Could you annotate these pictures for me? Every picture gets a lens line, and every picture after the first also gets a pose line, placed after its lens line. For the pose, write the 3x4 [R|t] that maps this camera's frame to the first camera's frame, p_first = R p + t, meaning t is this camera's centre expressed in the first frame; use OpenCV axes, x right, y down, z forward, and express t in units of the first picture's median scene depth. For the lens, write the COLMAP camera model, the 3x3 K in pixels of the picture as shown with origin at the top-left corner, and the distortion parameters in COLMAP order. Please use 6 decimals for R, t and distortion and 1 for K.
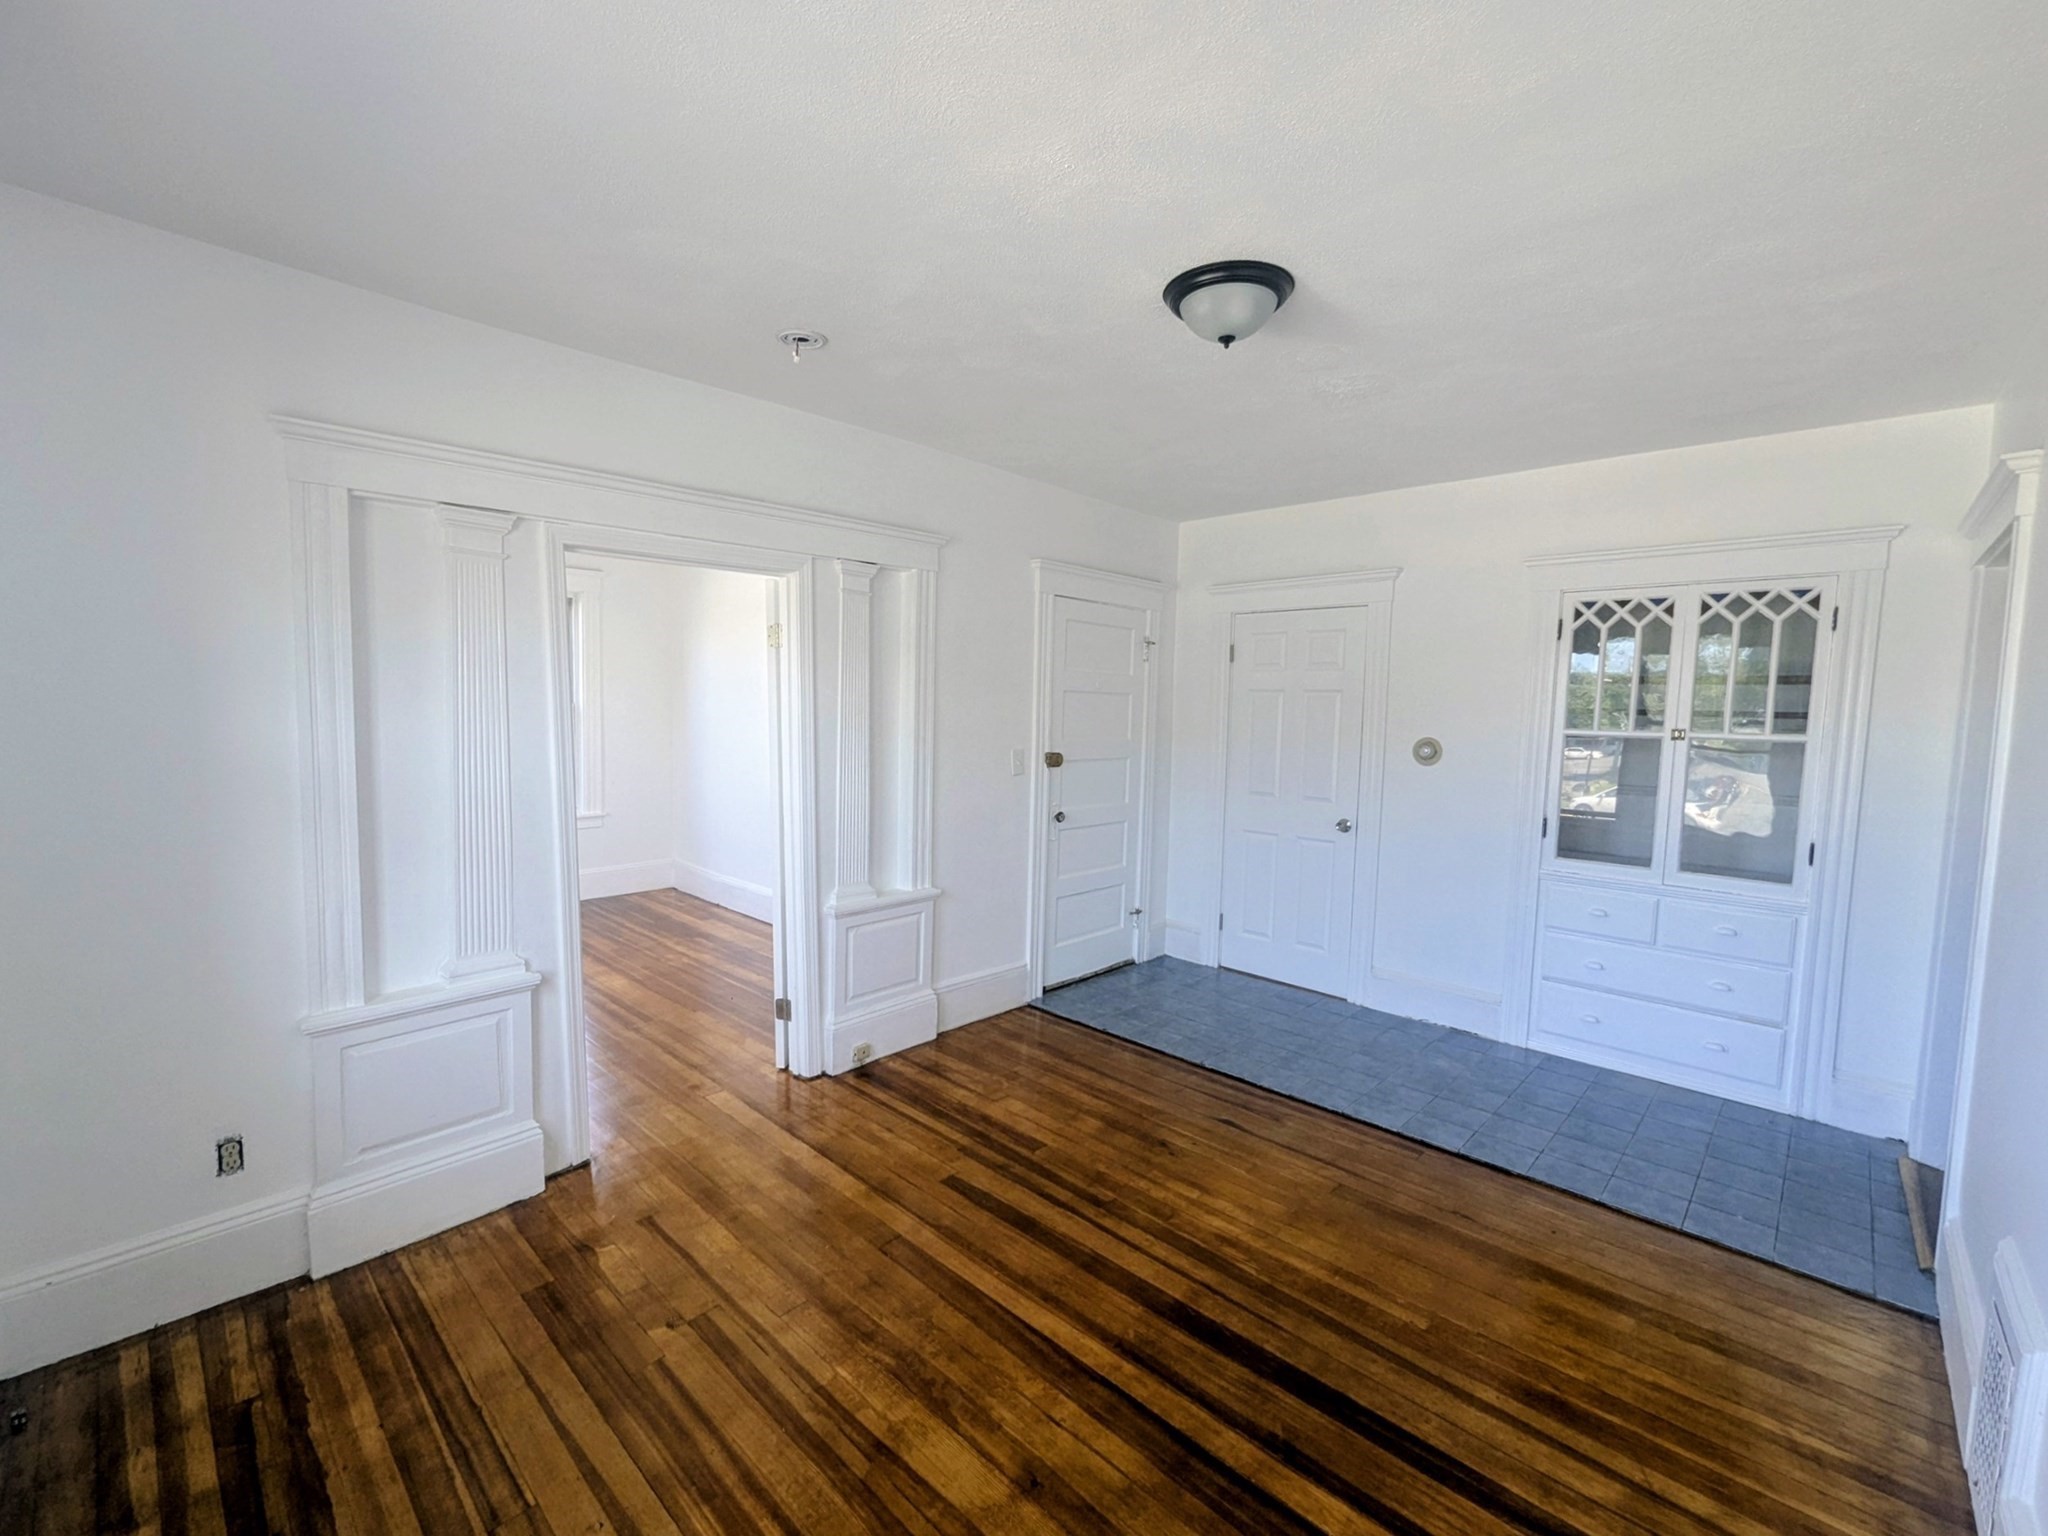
lens RADIAL K [[883.2, 0, 1022.3], [0, 883.2, 771.9], [0, 0, 1]] dist [0.010914, 0.000131]
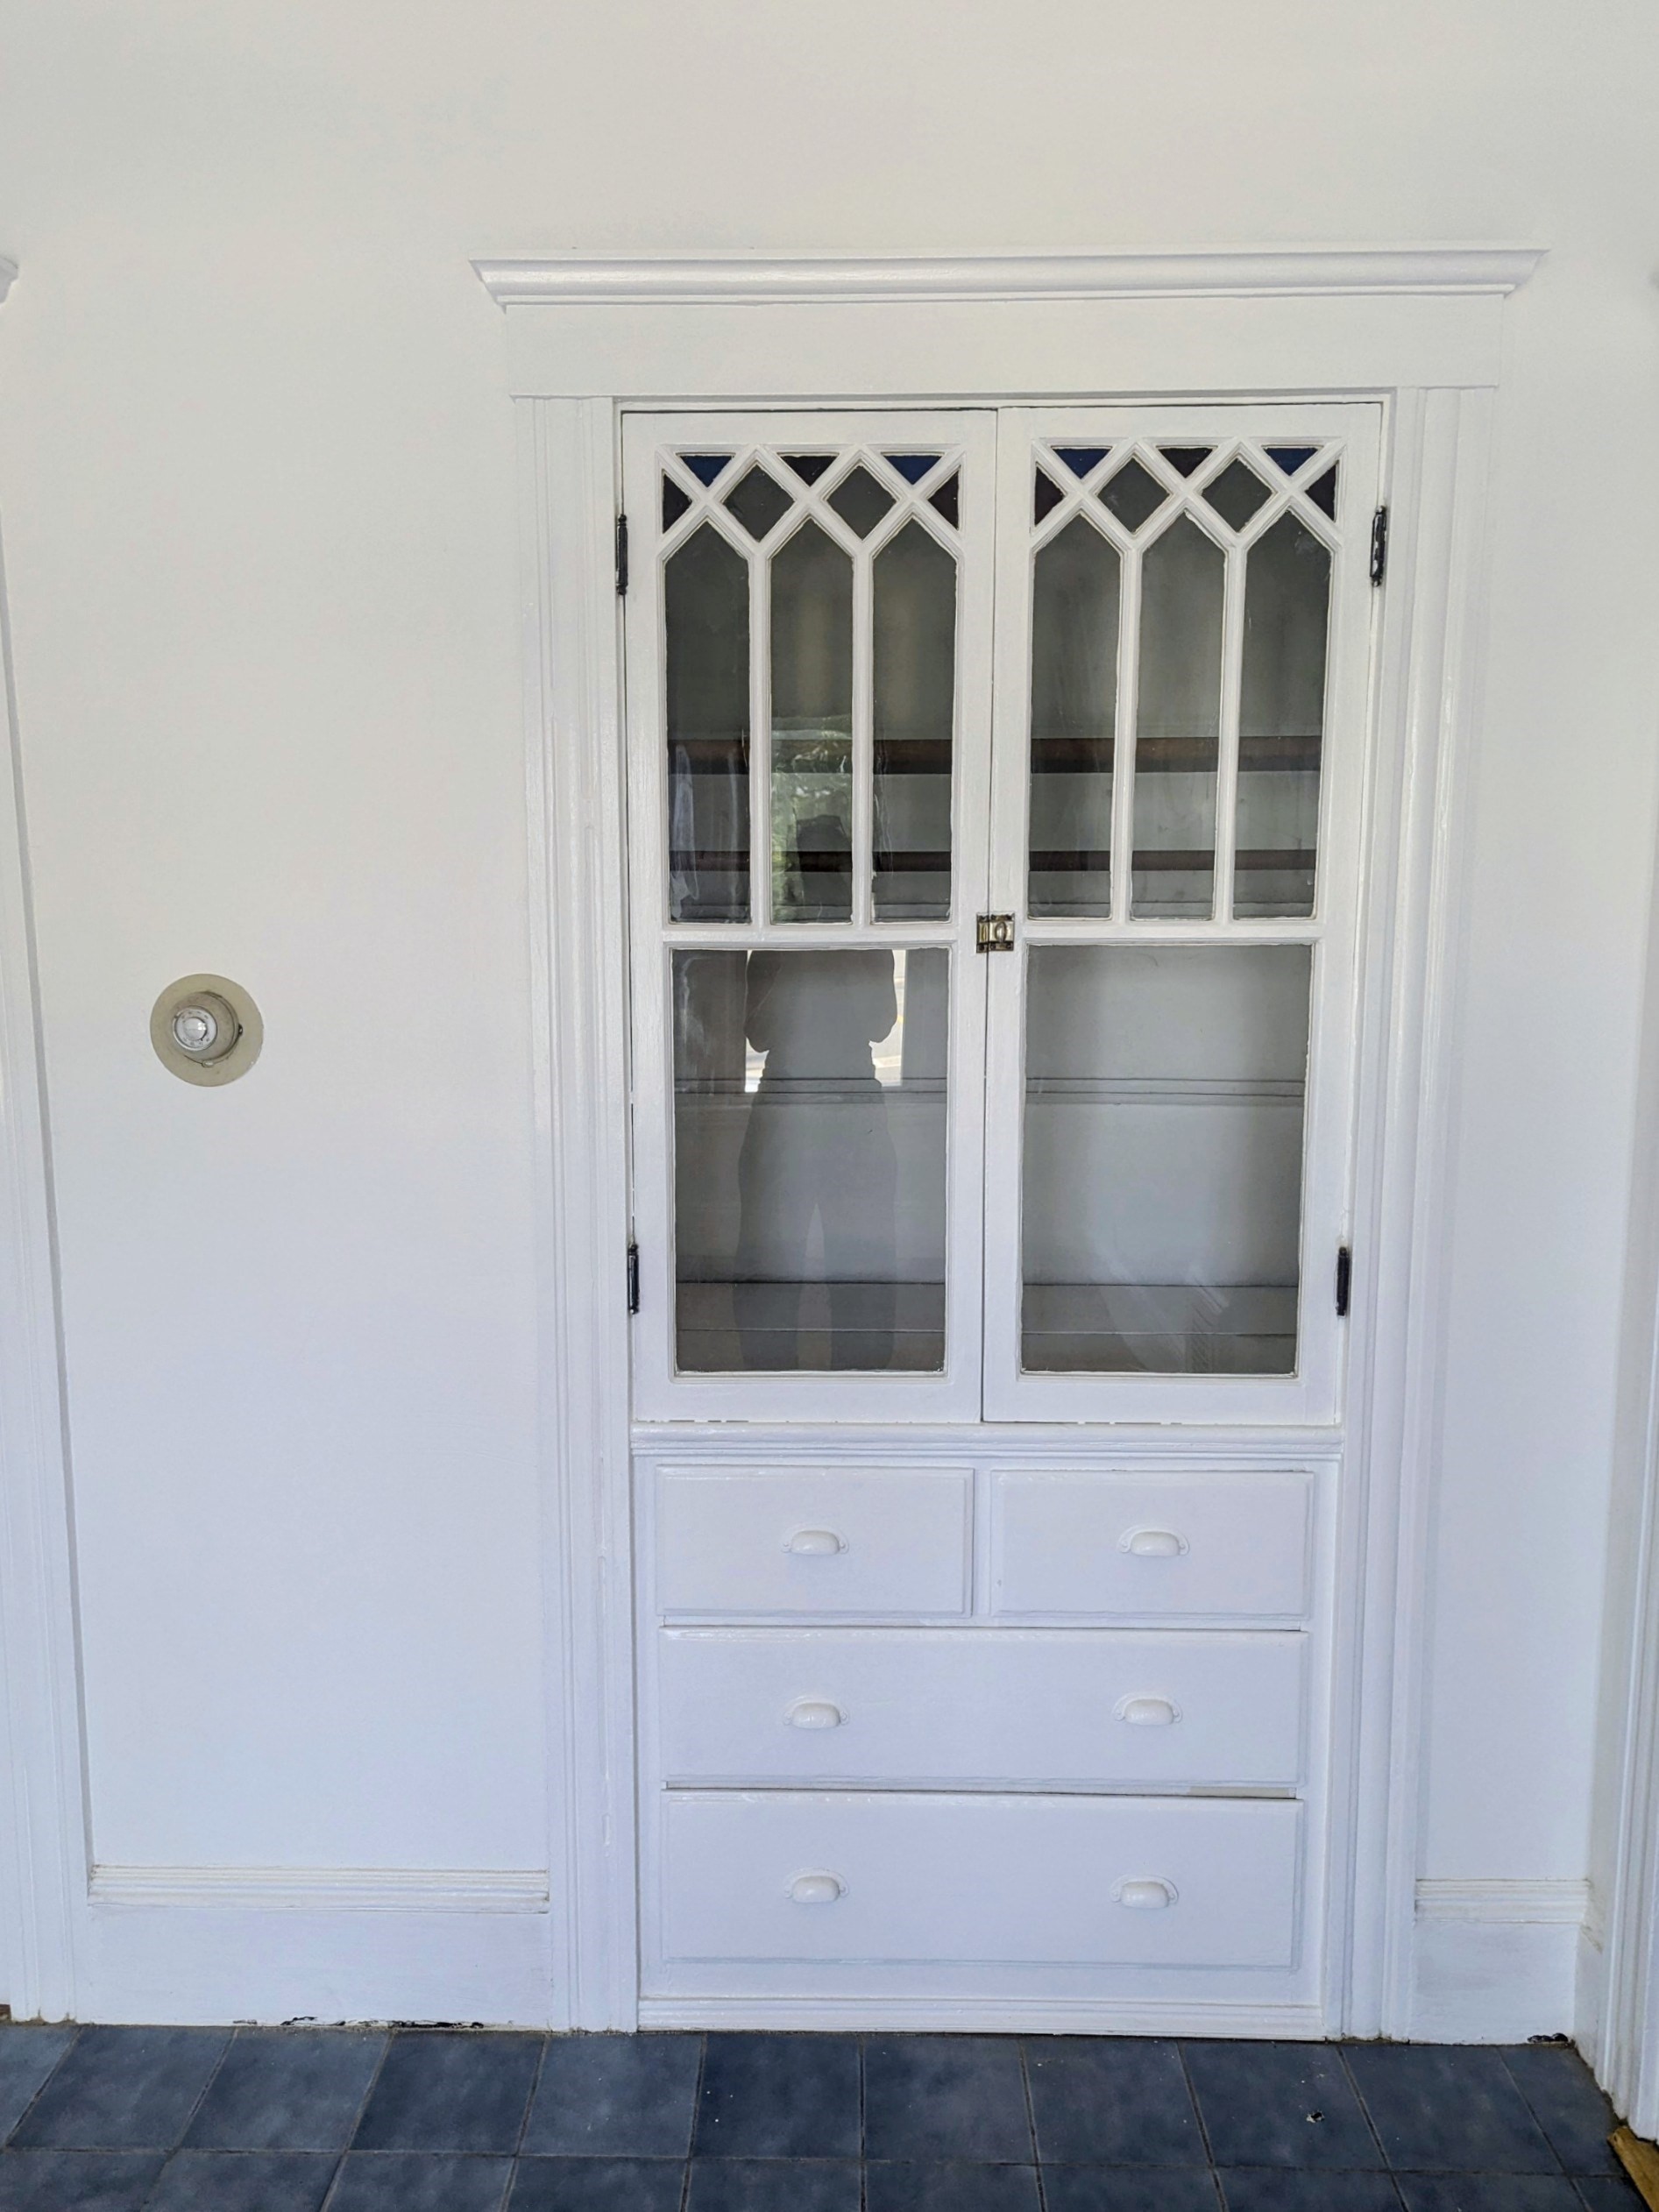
lens RADIAL K [[1554.0, 0, 831.7], [0, 1554.0, 1102.9], [0, 0, 1]] dist [0.036292, -0.014831]
pose [[0.732131, -0.119335, 0.670629, 0.339128], [0.070392, 0.992518, 0.099766, -0.041027], [-0.677517, -0.025835, 0.735053, 0.650496]]
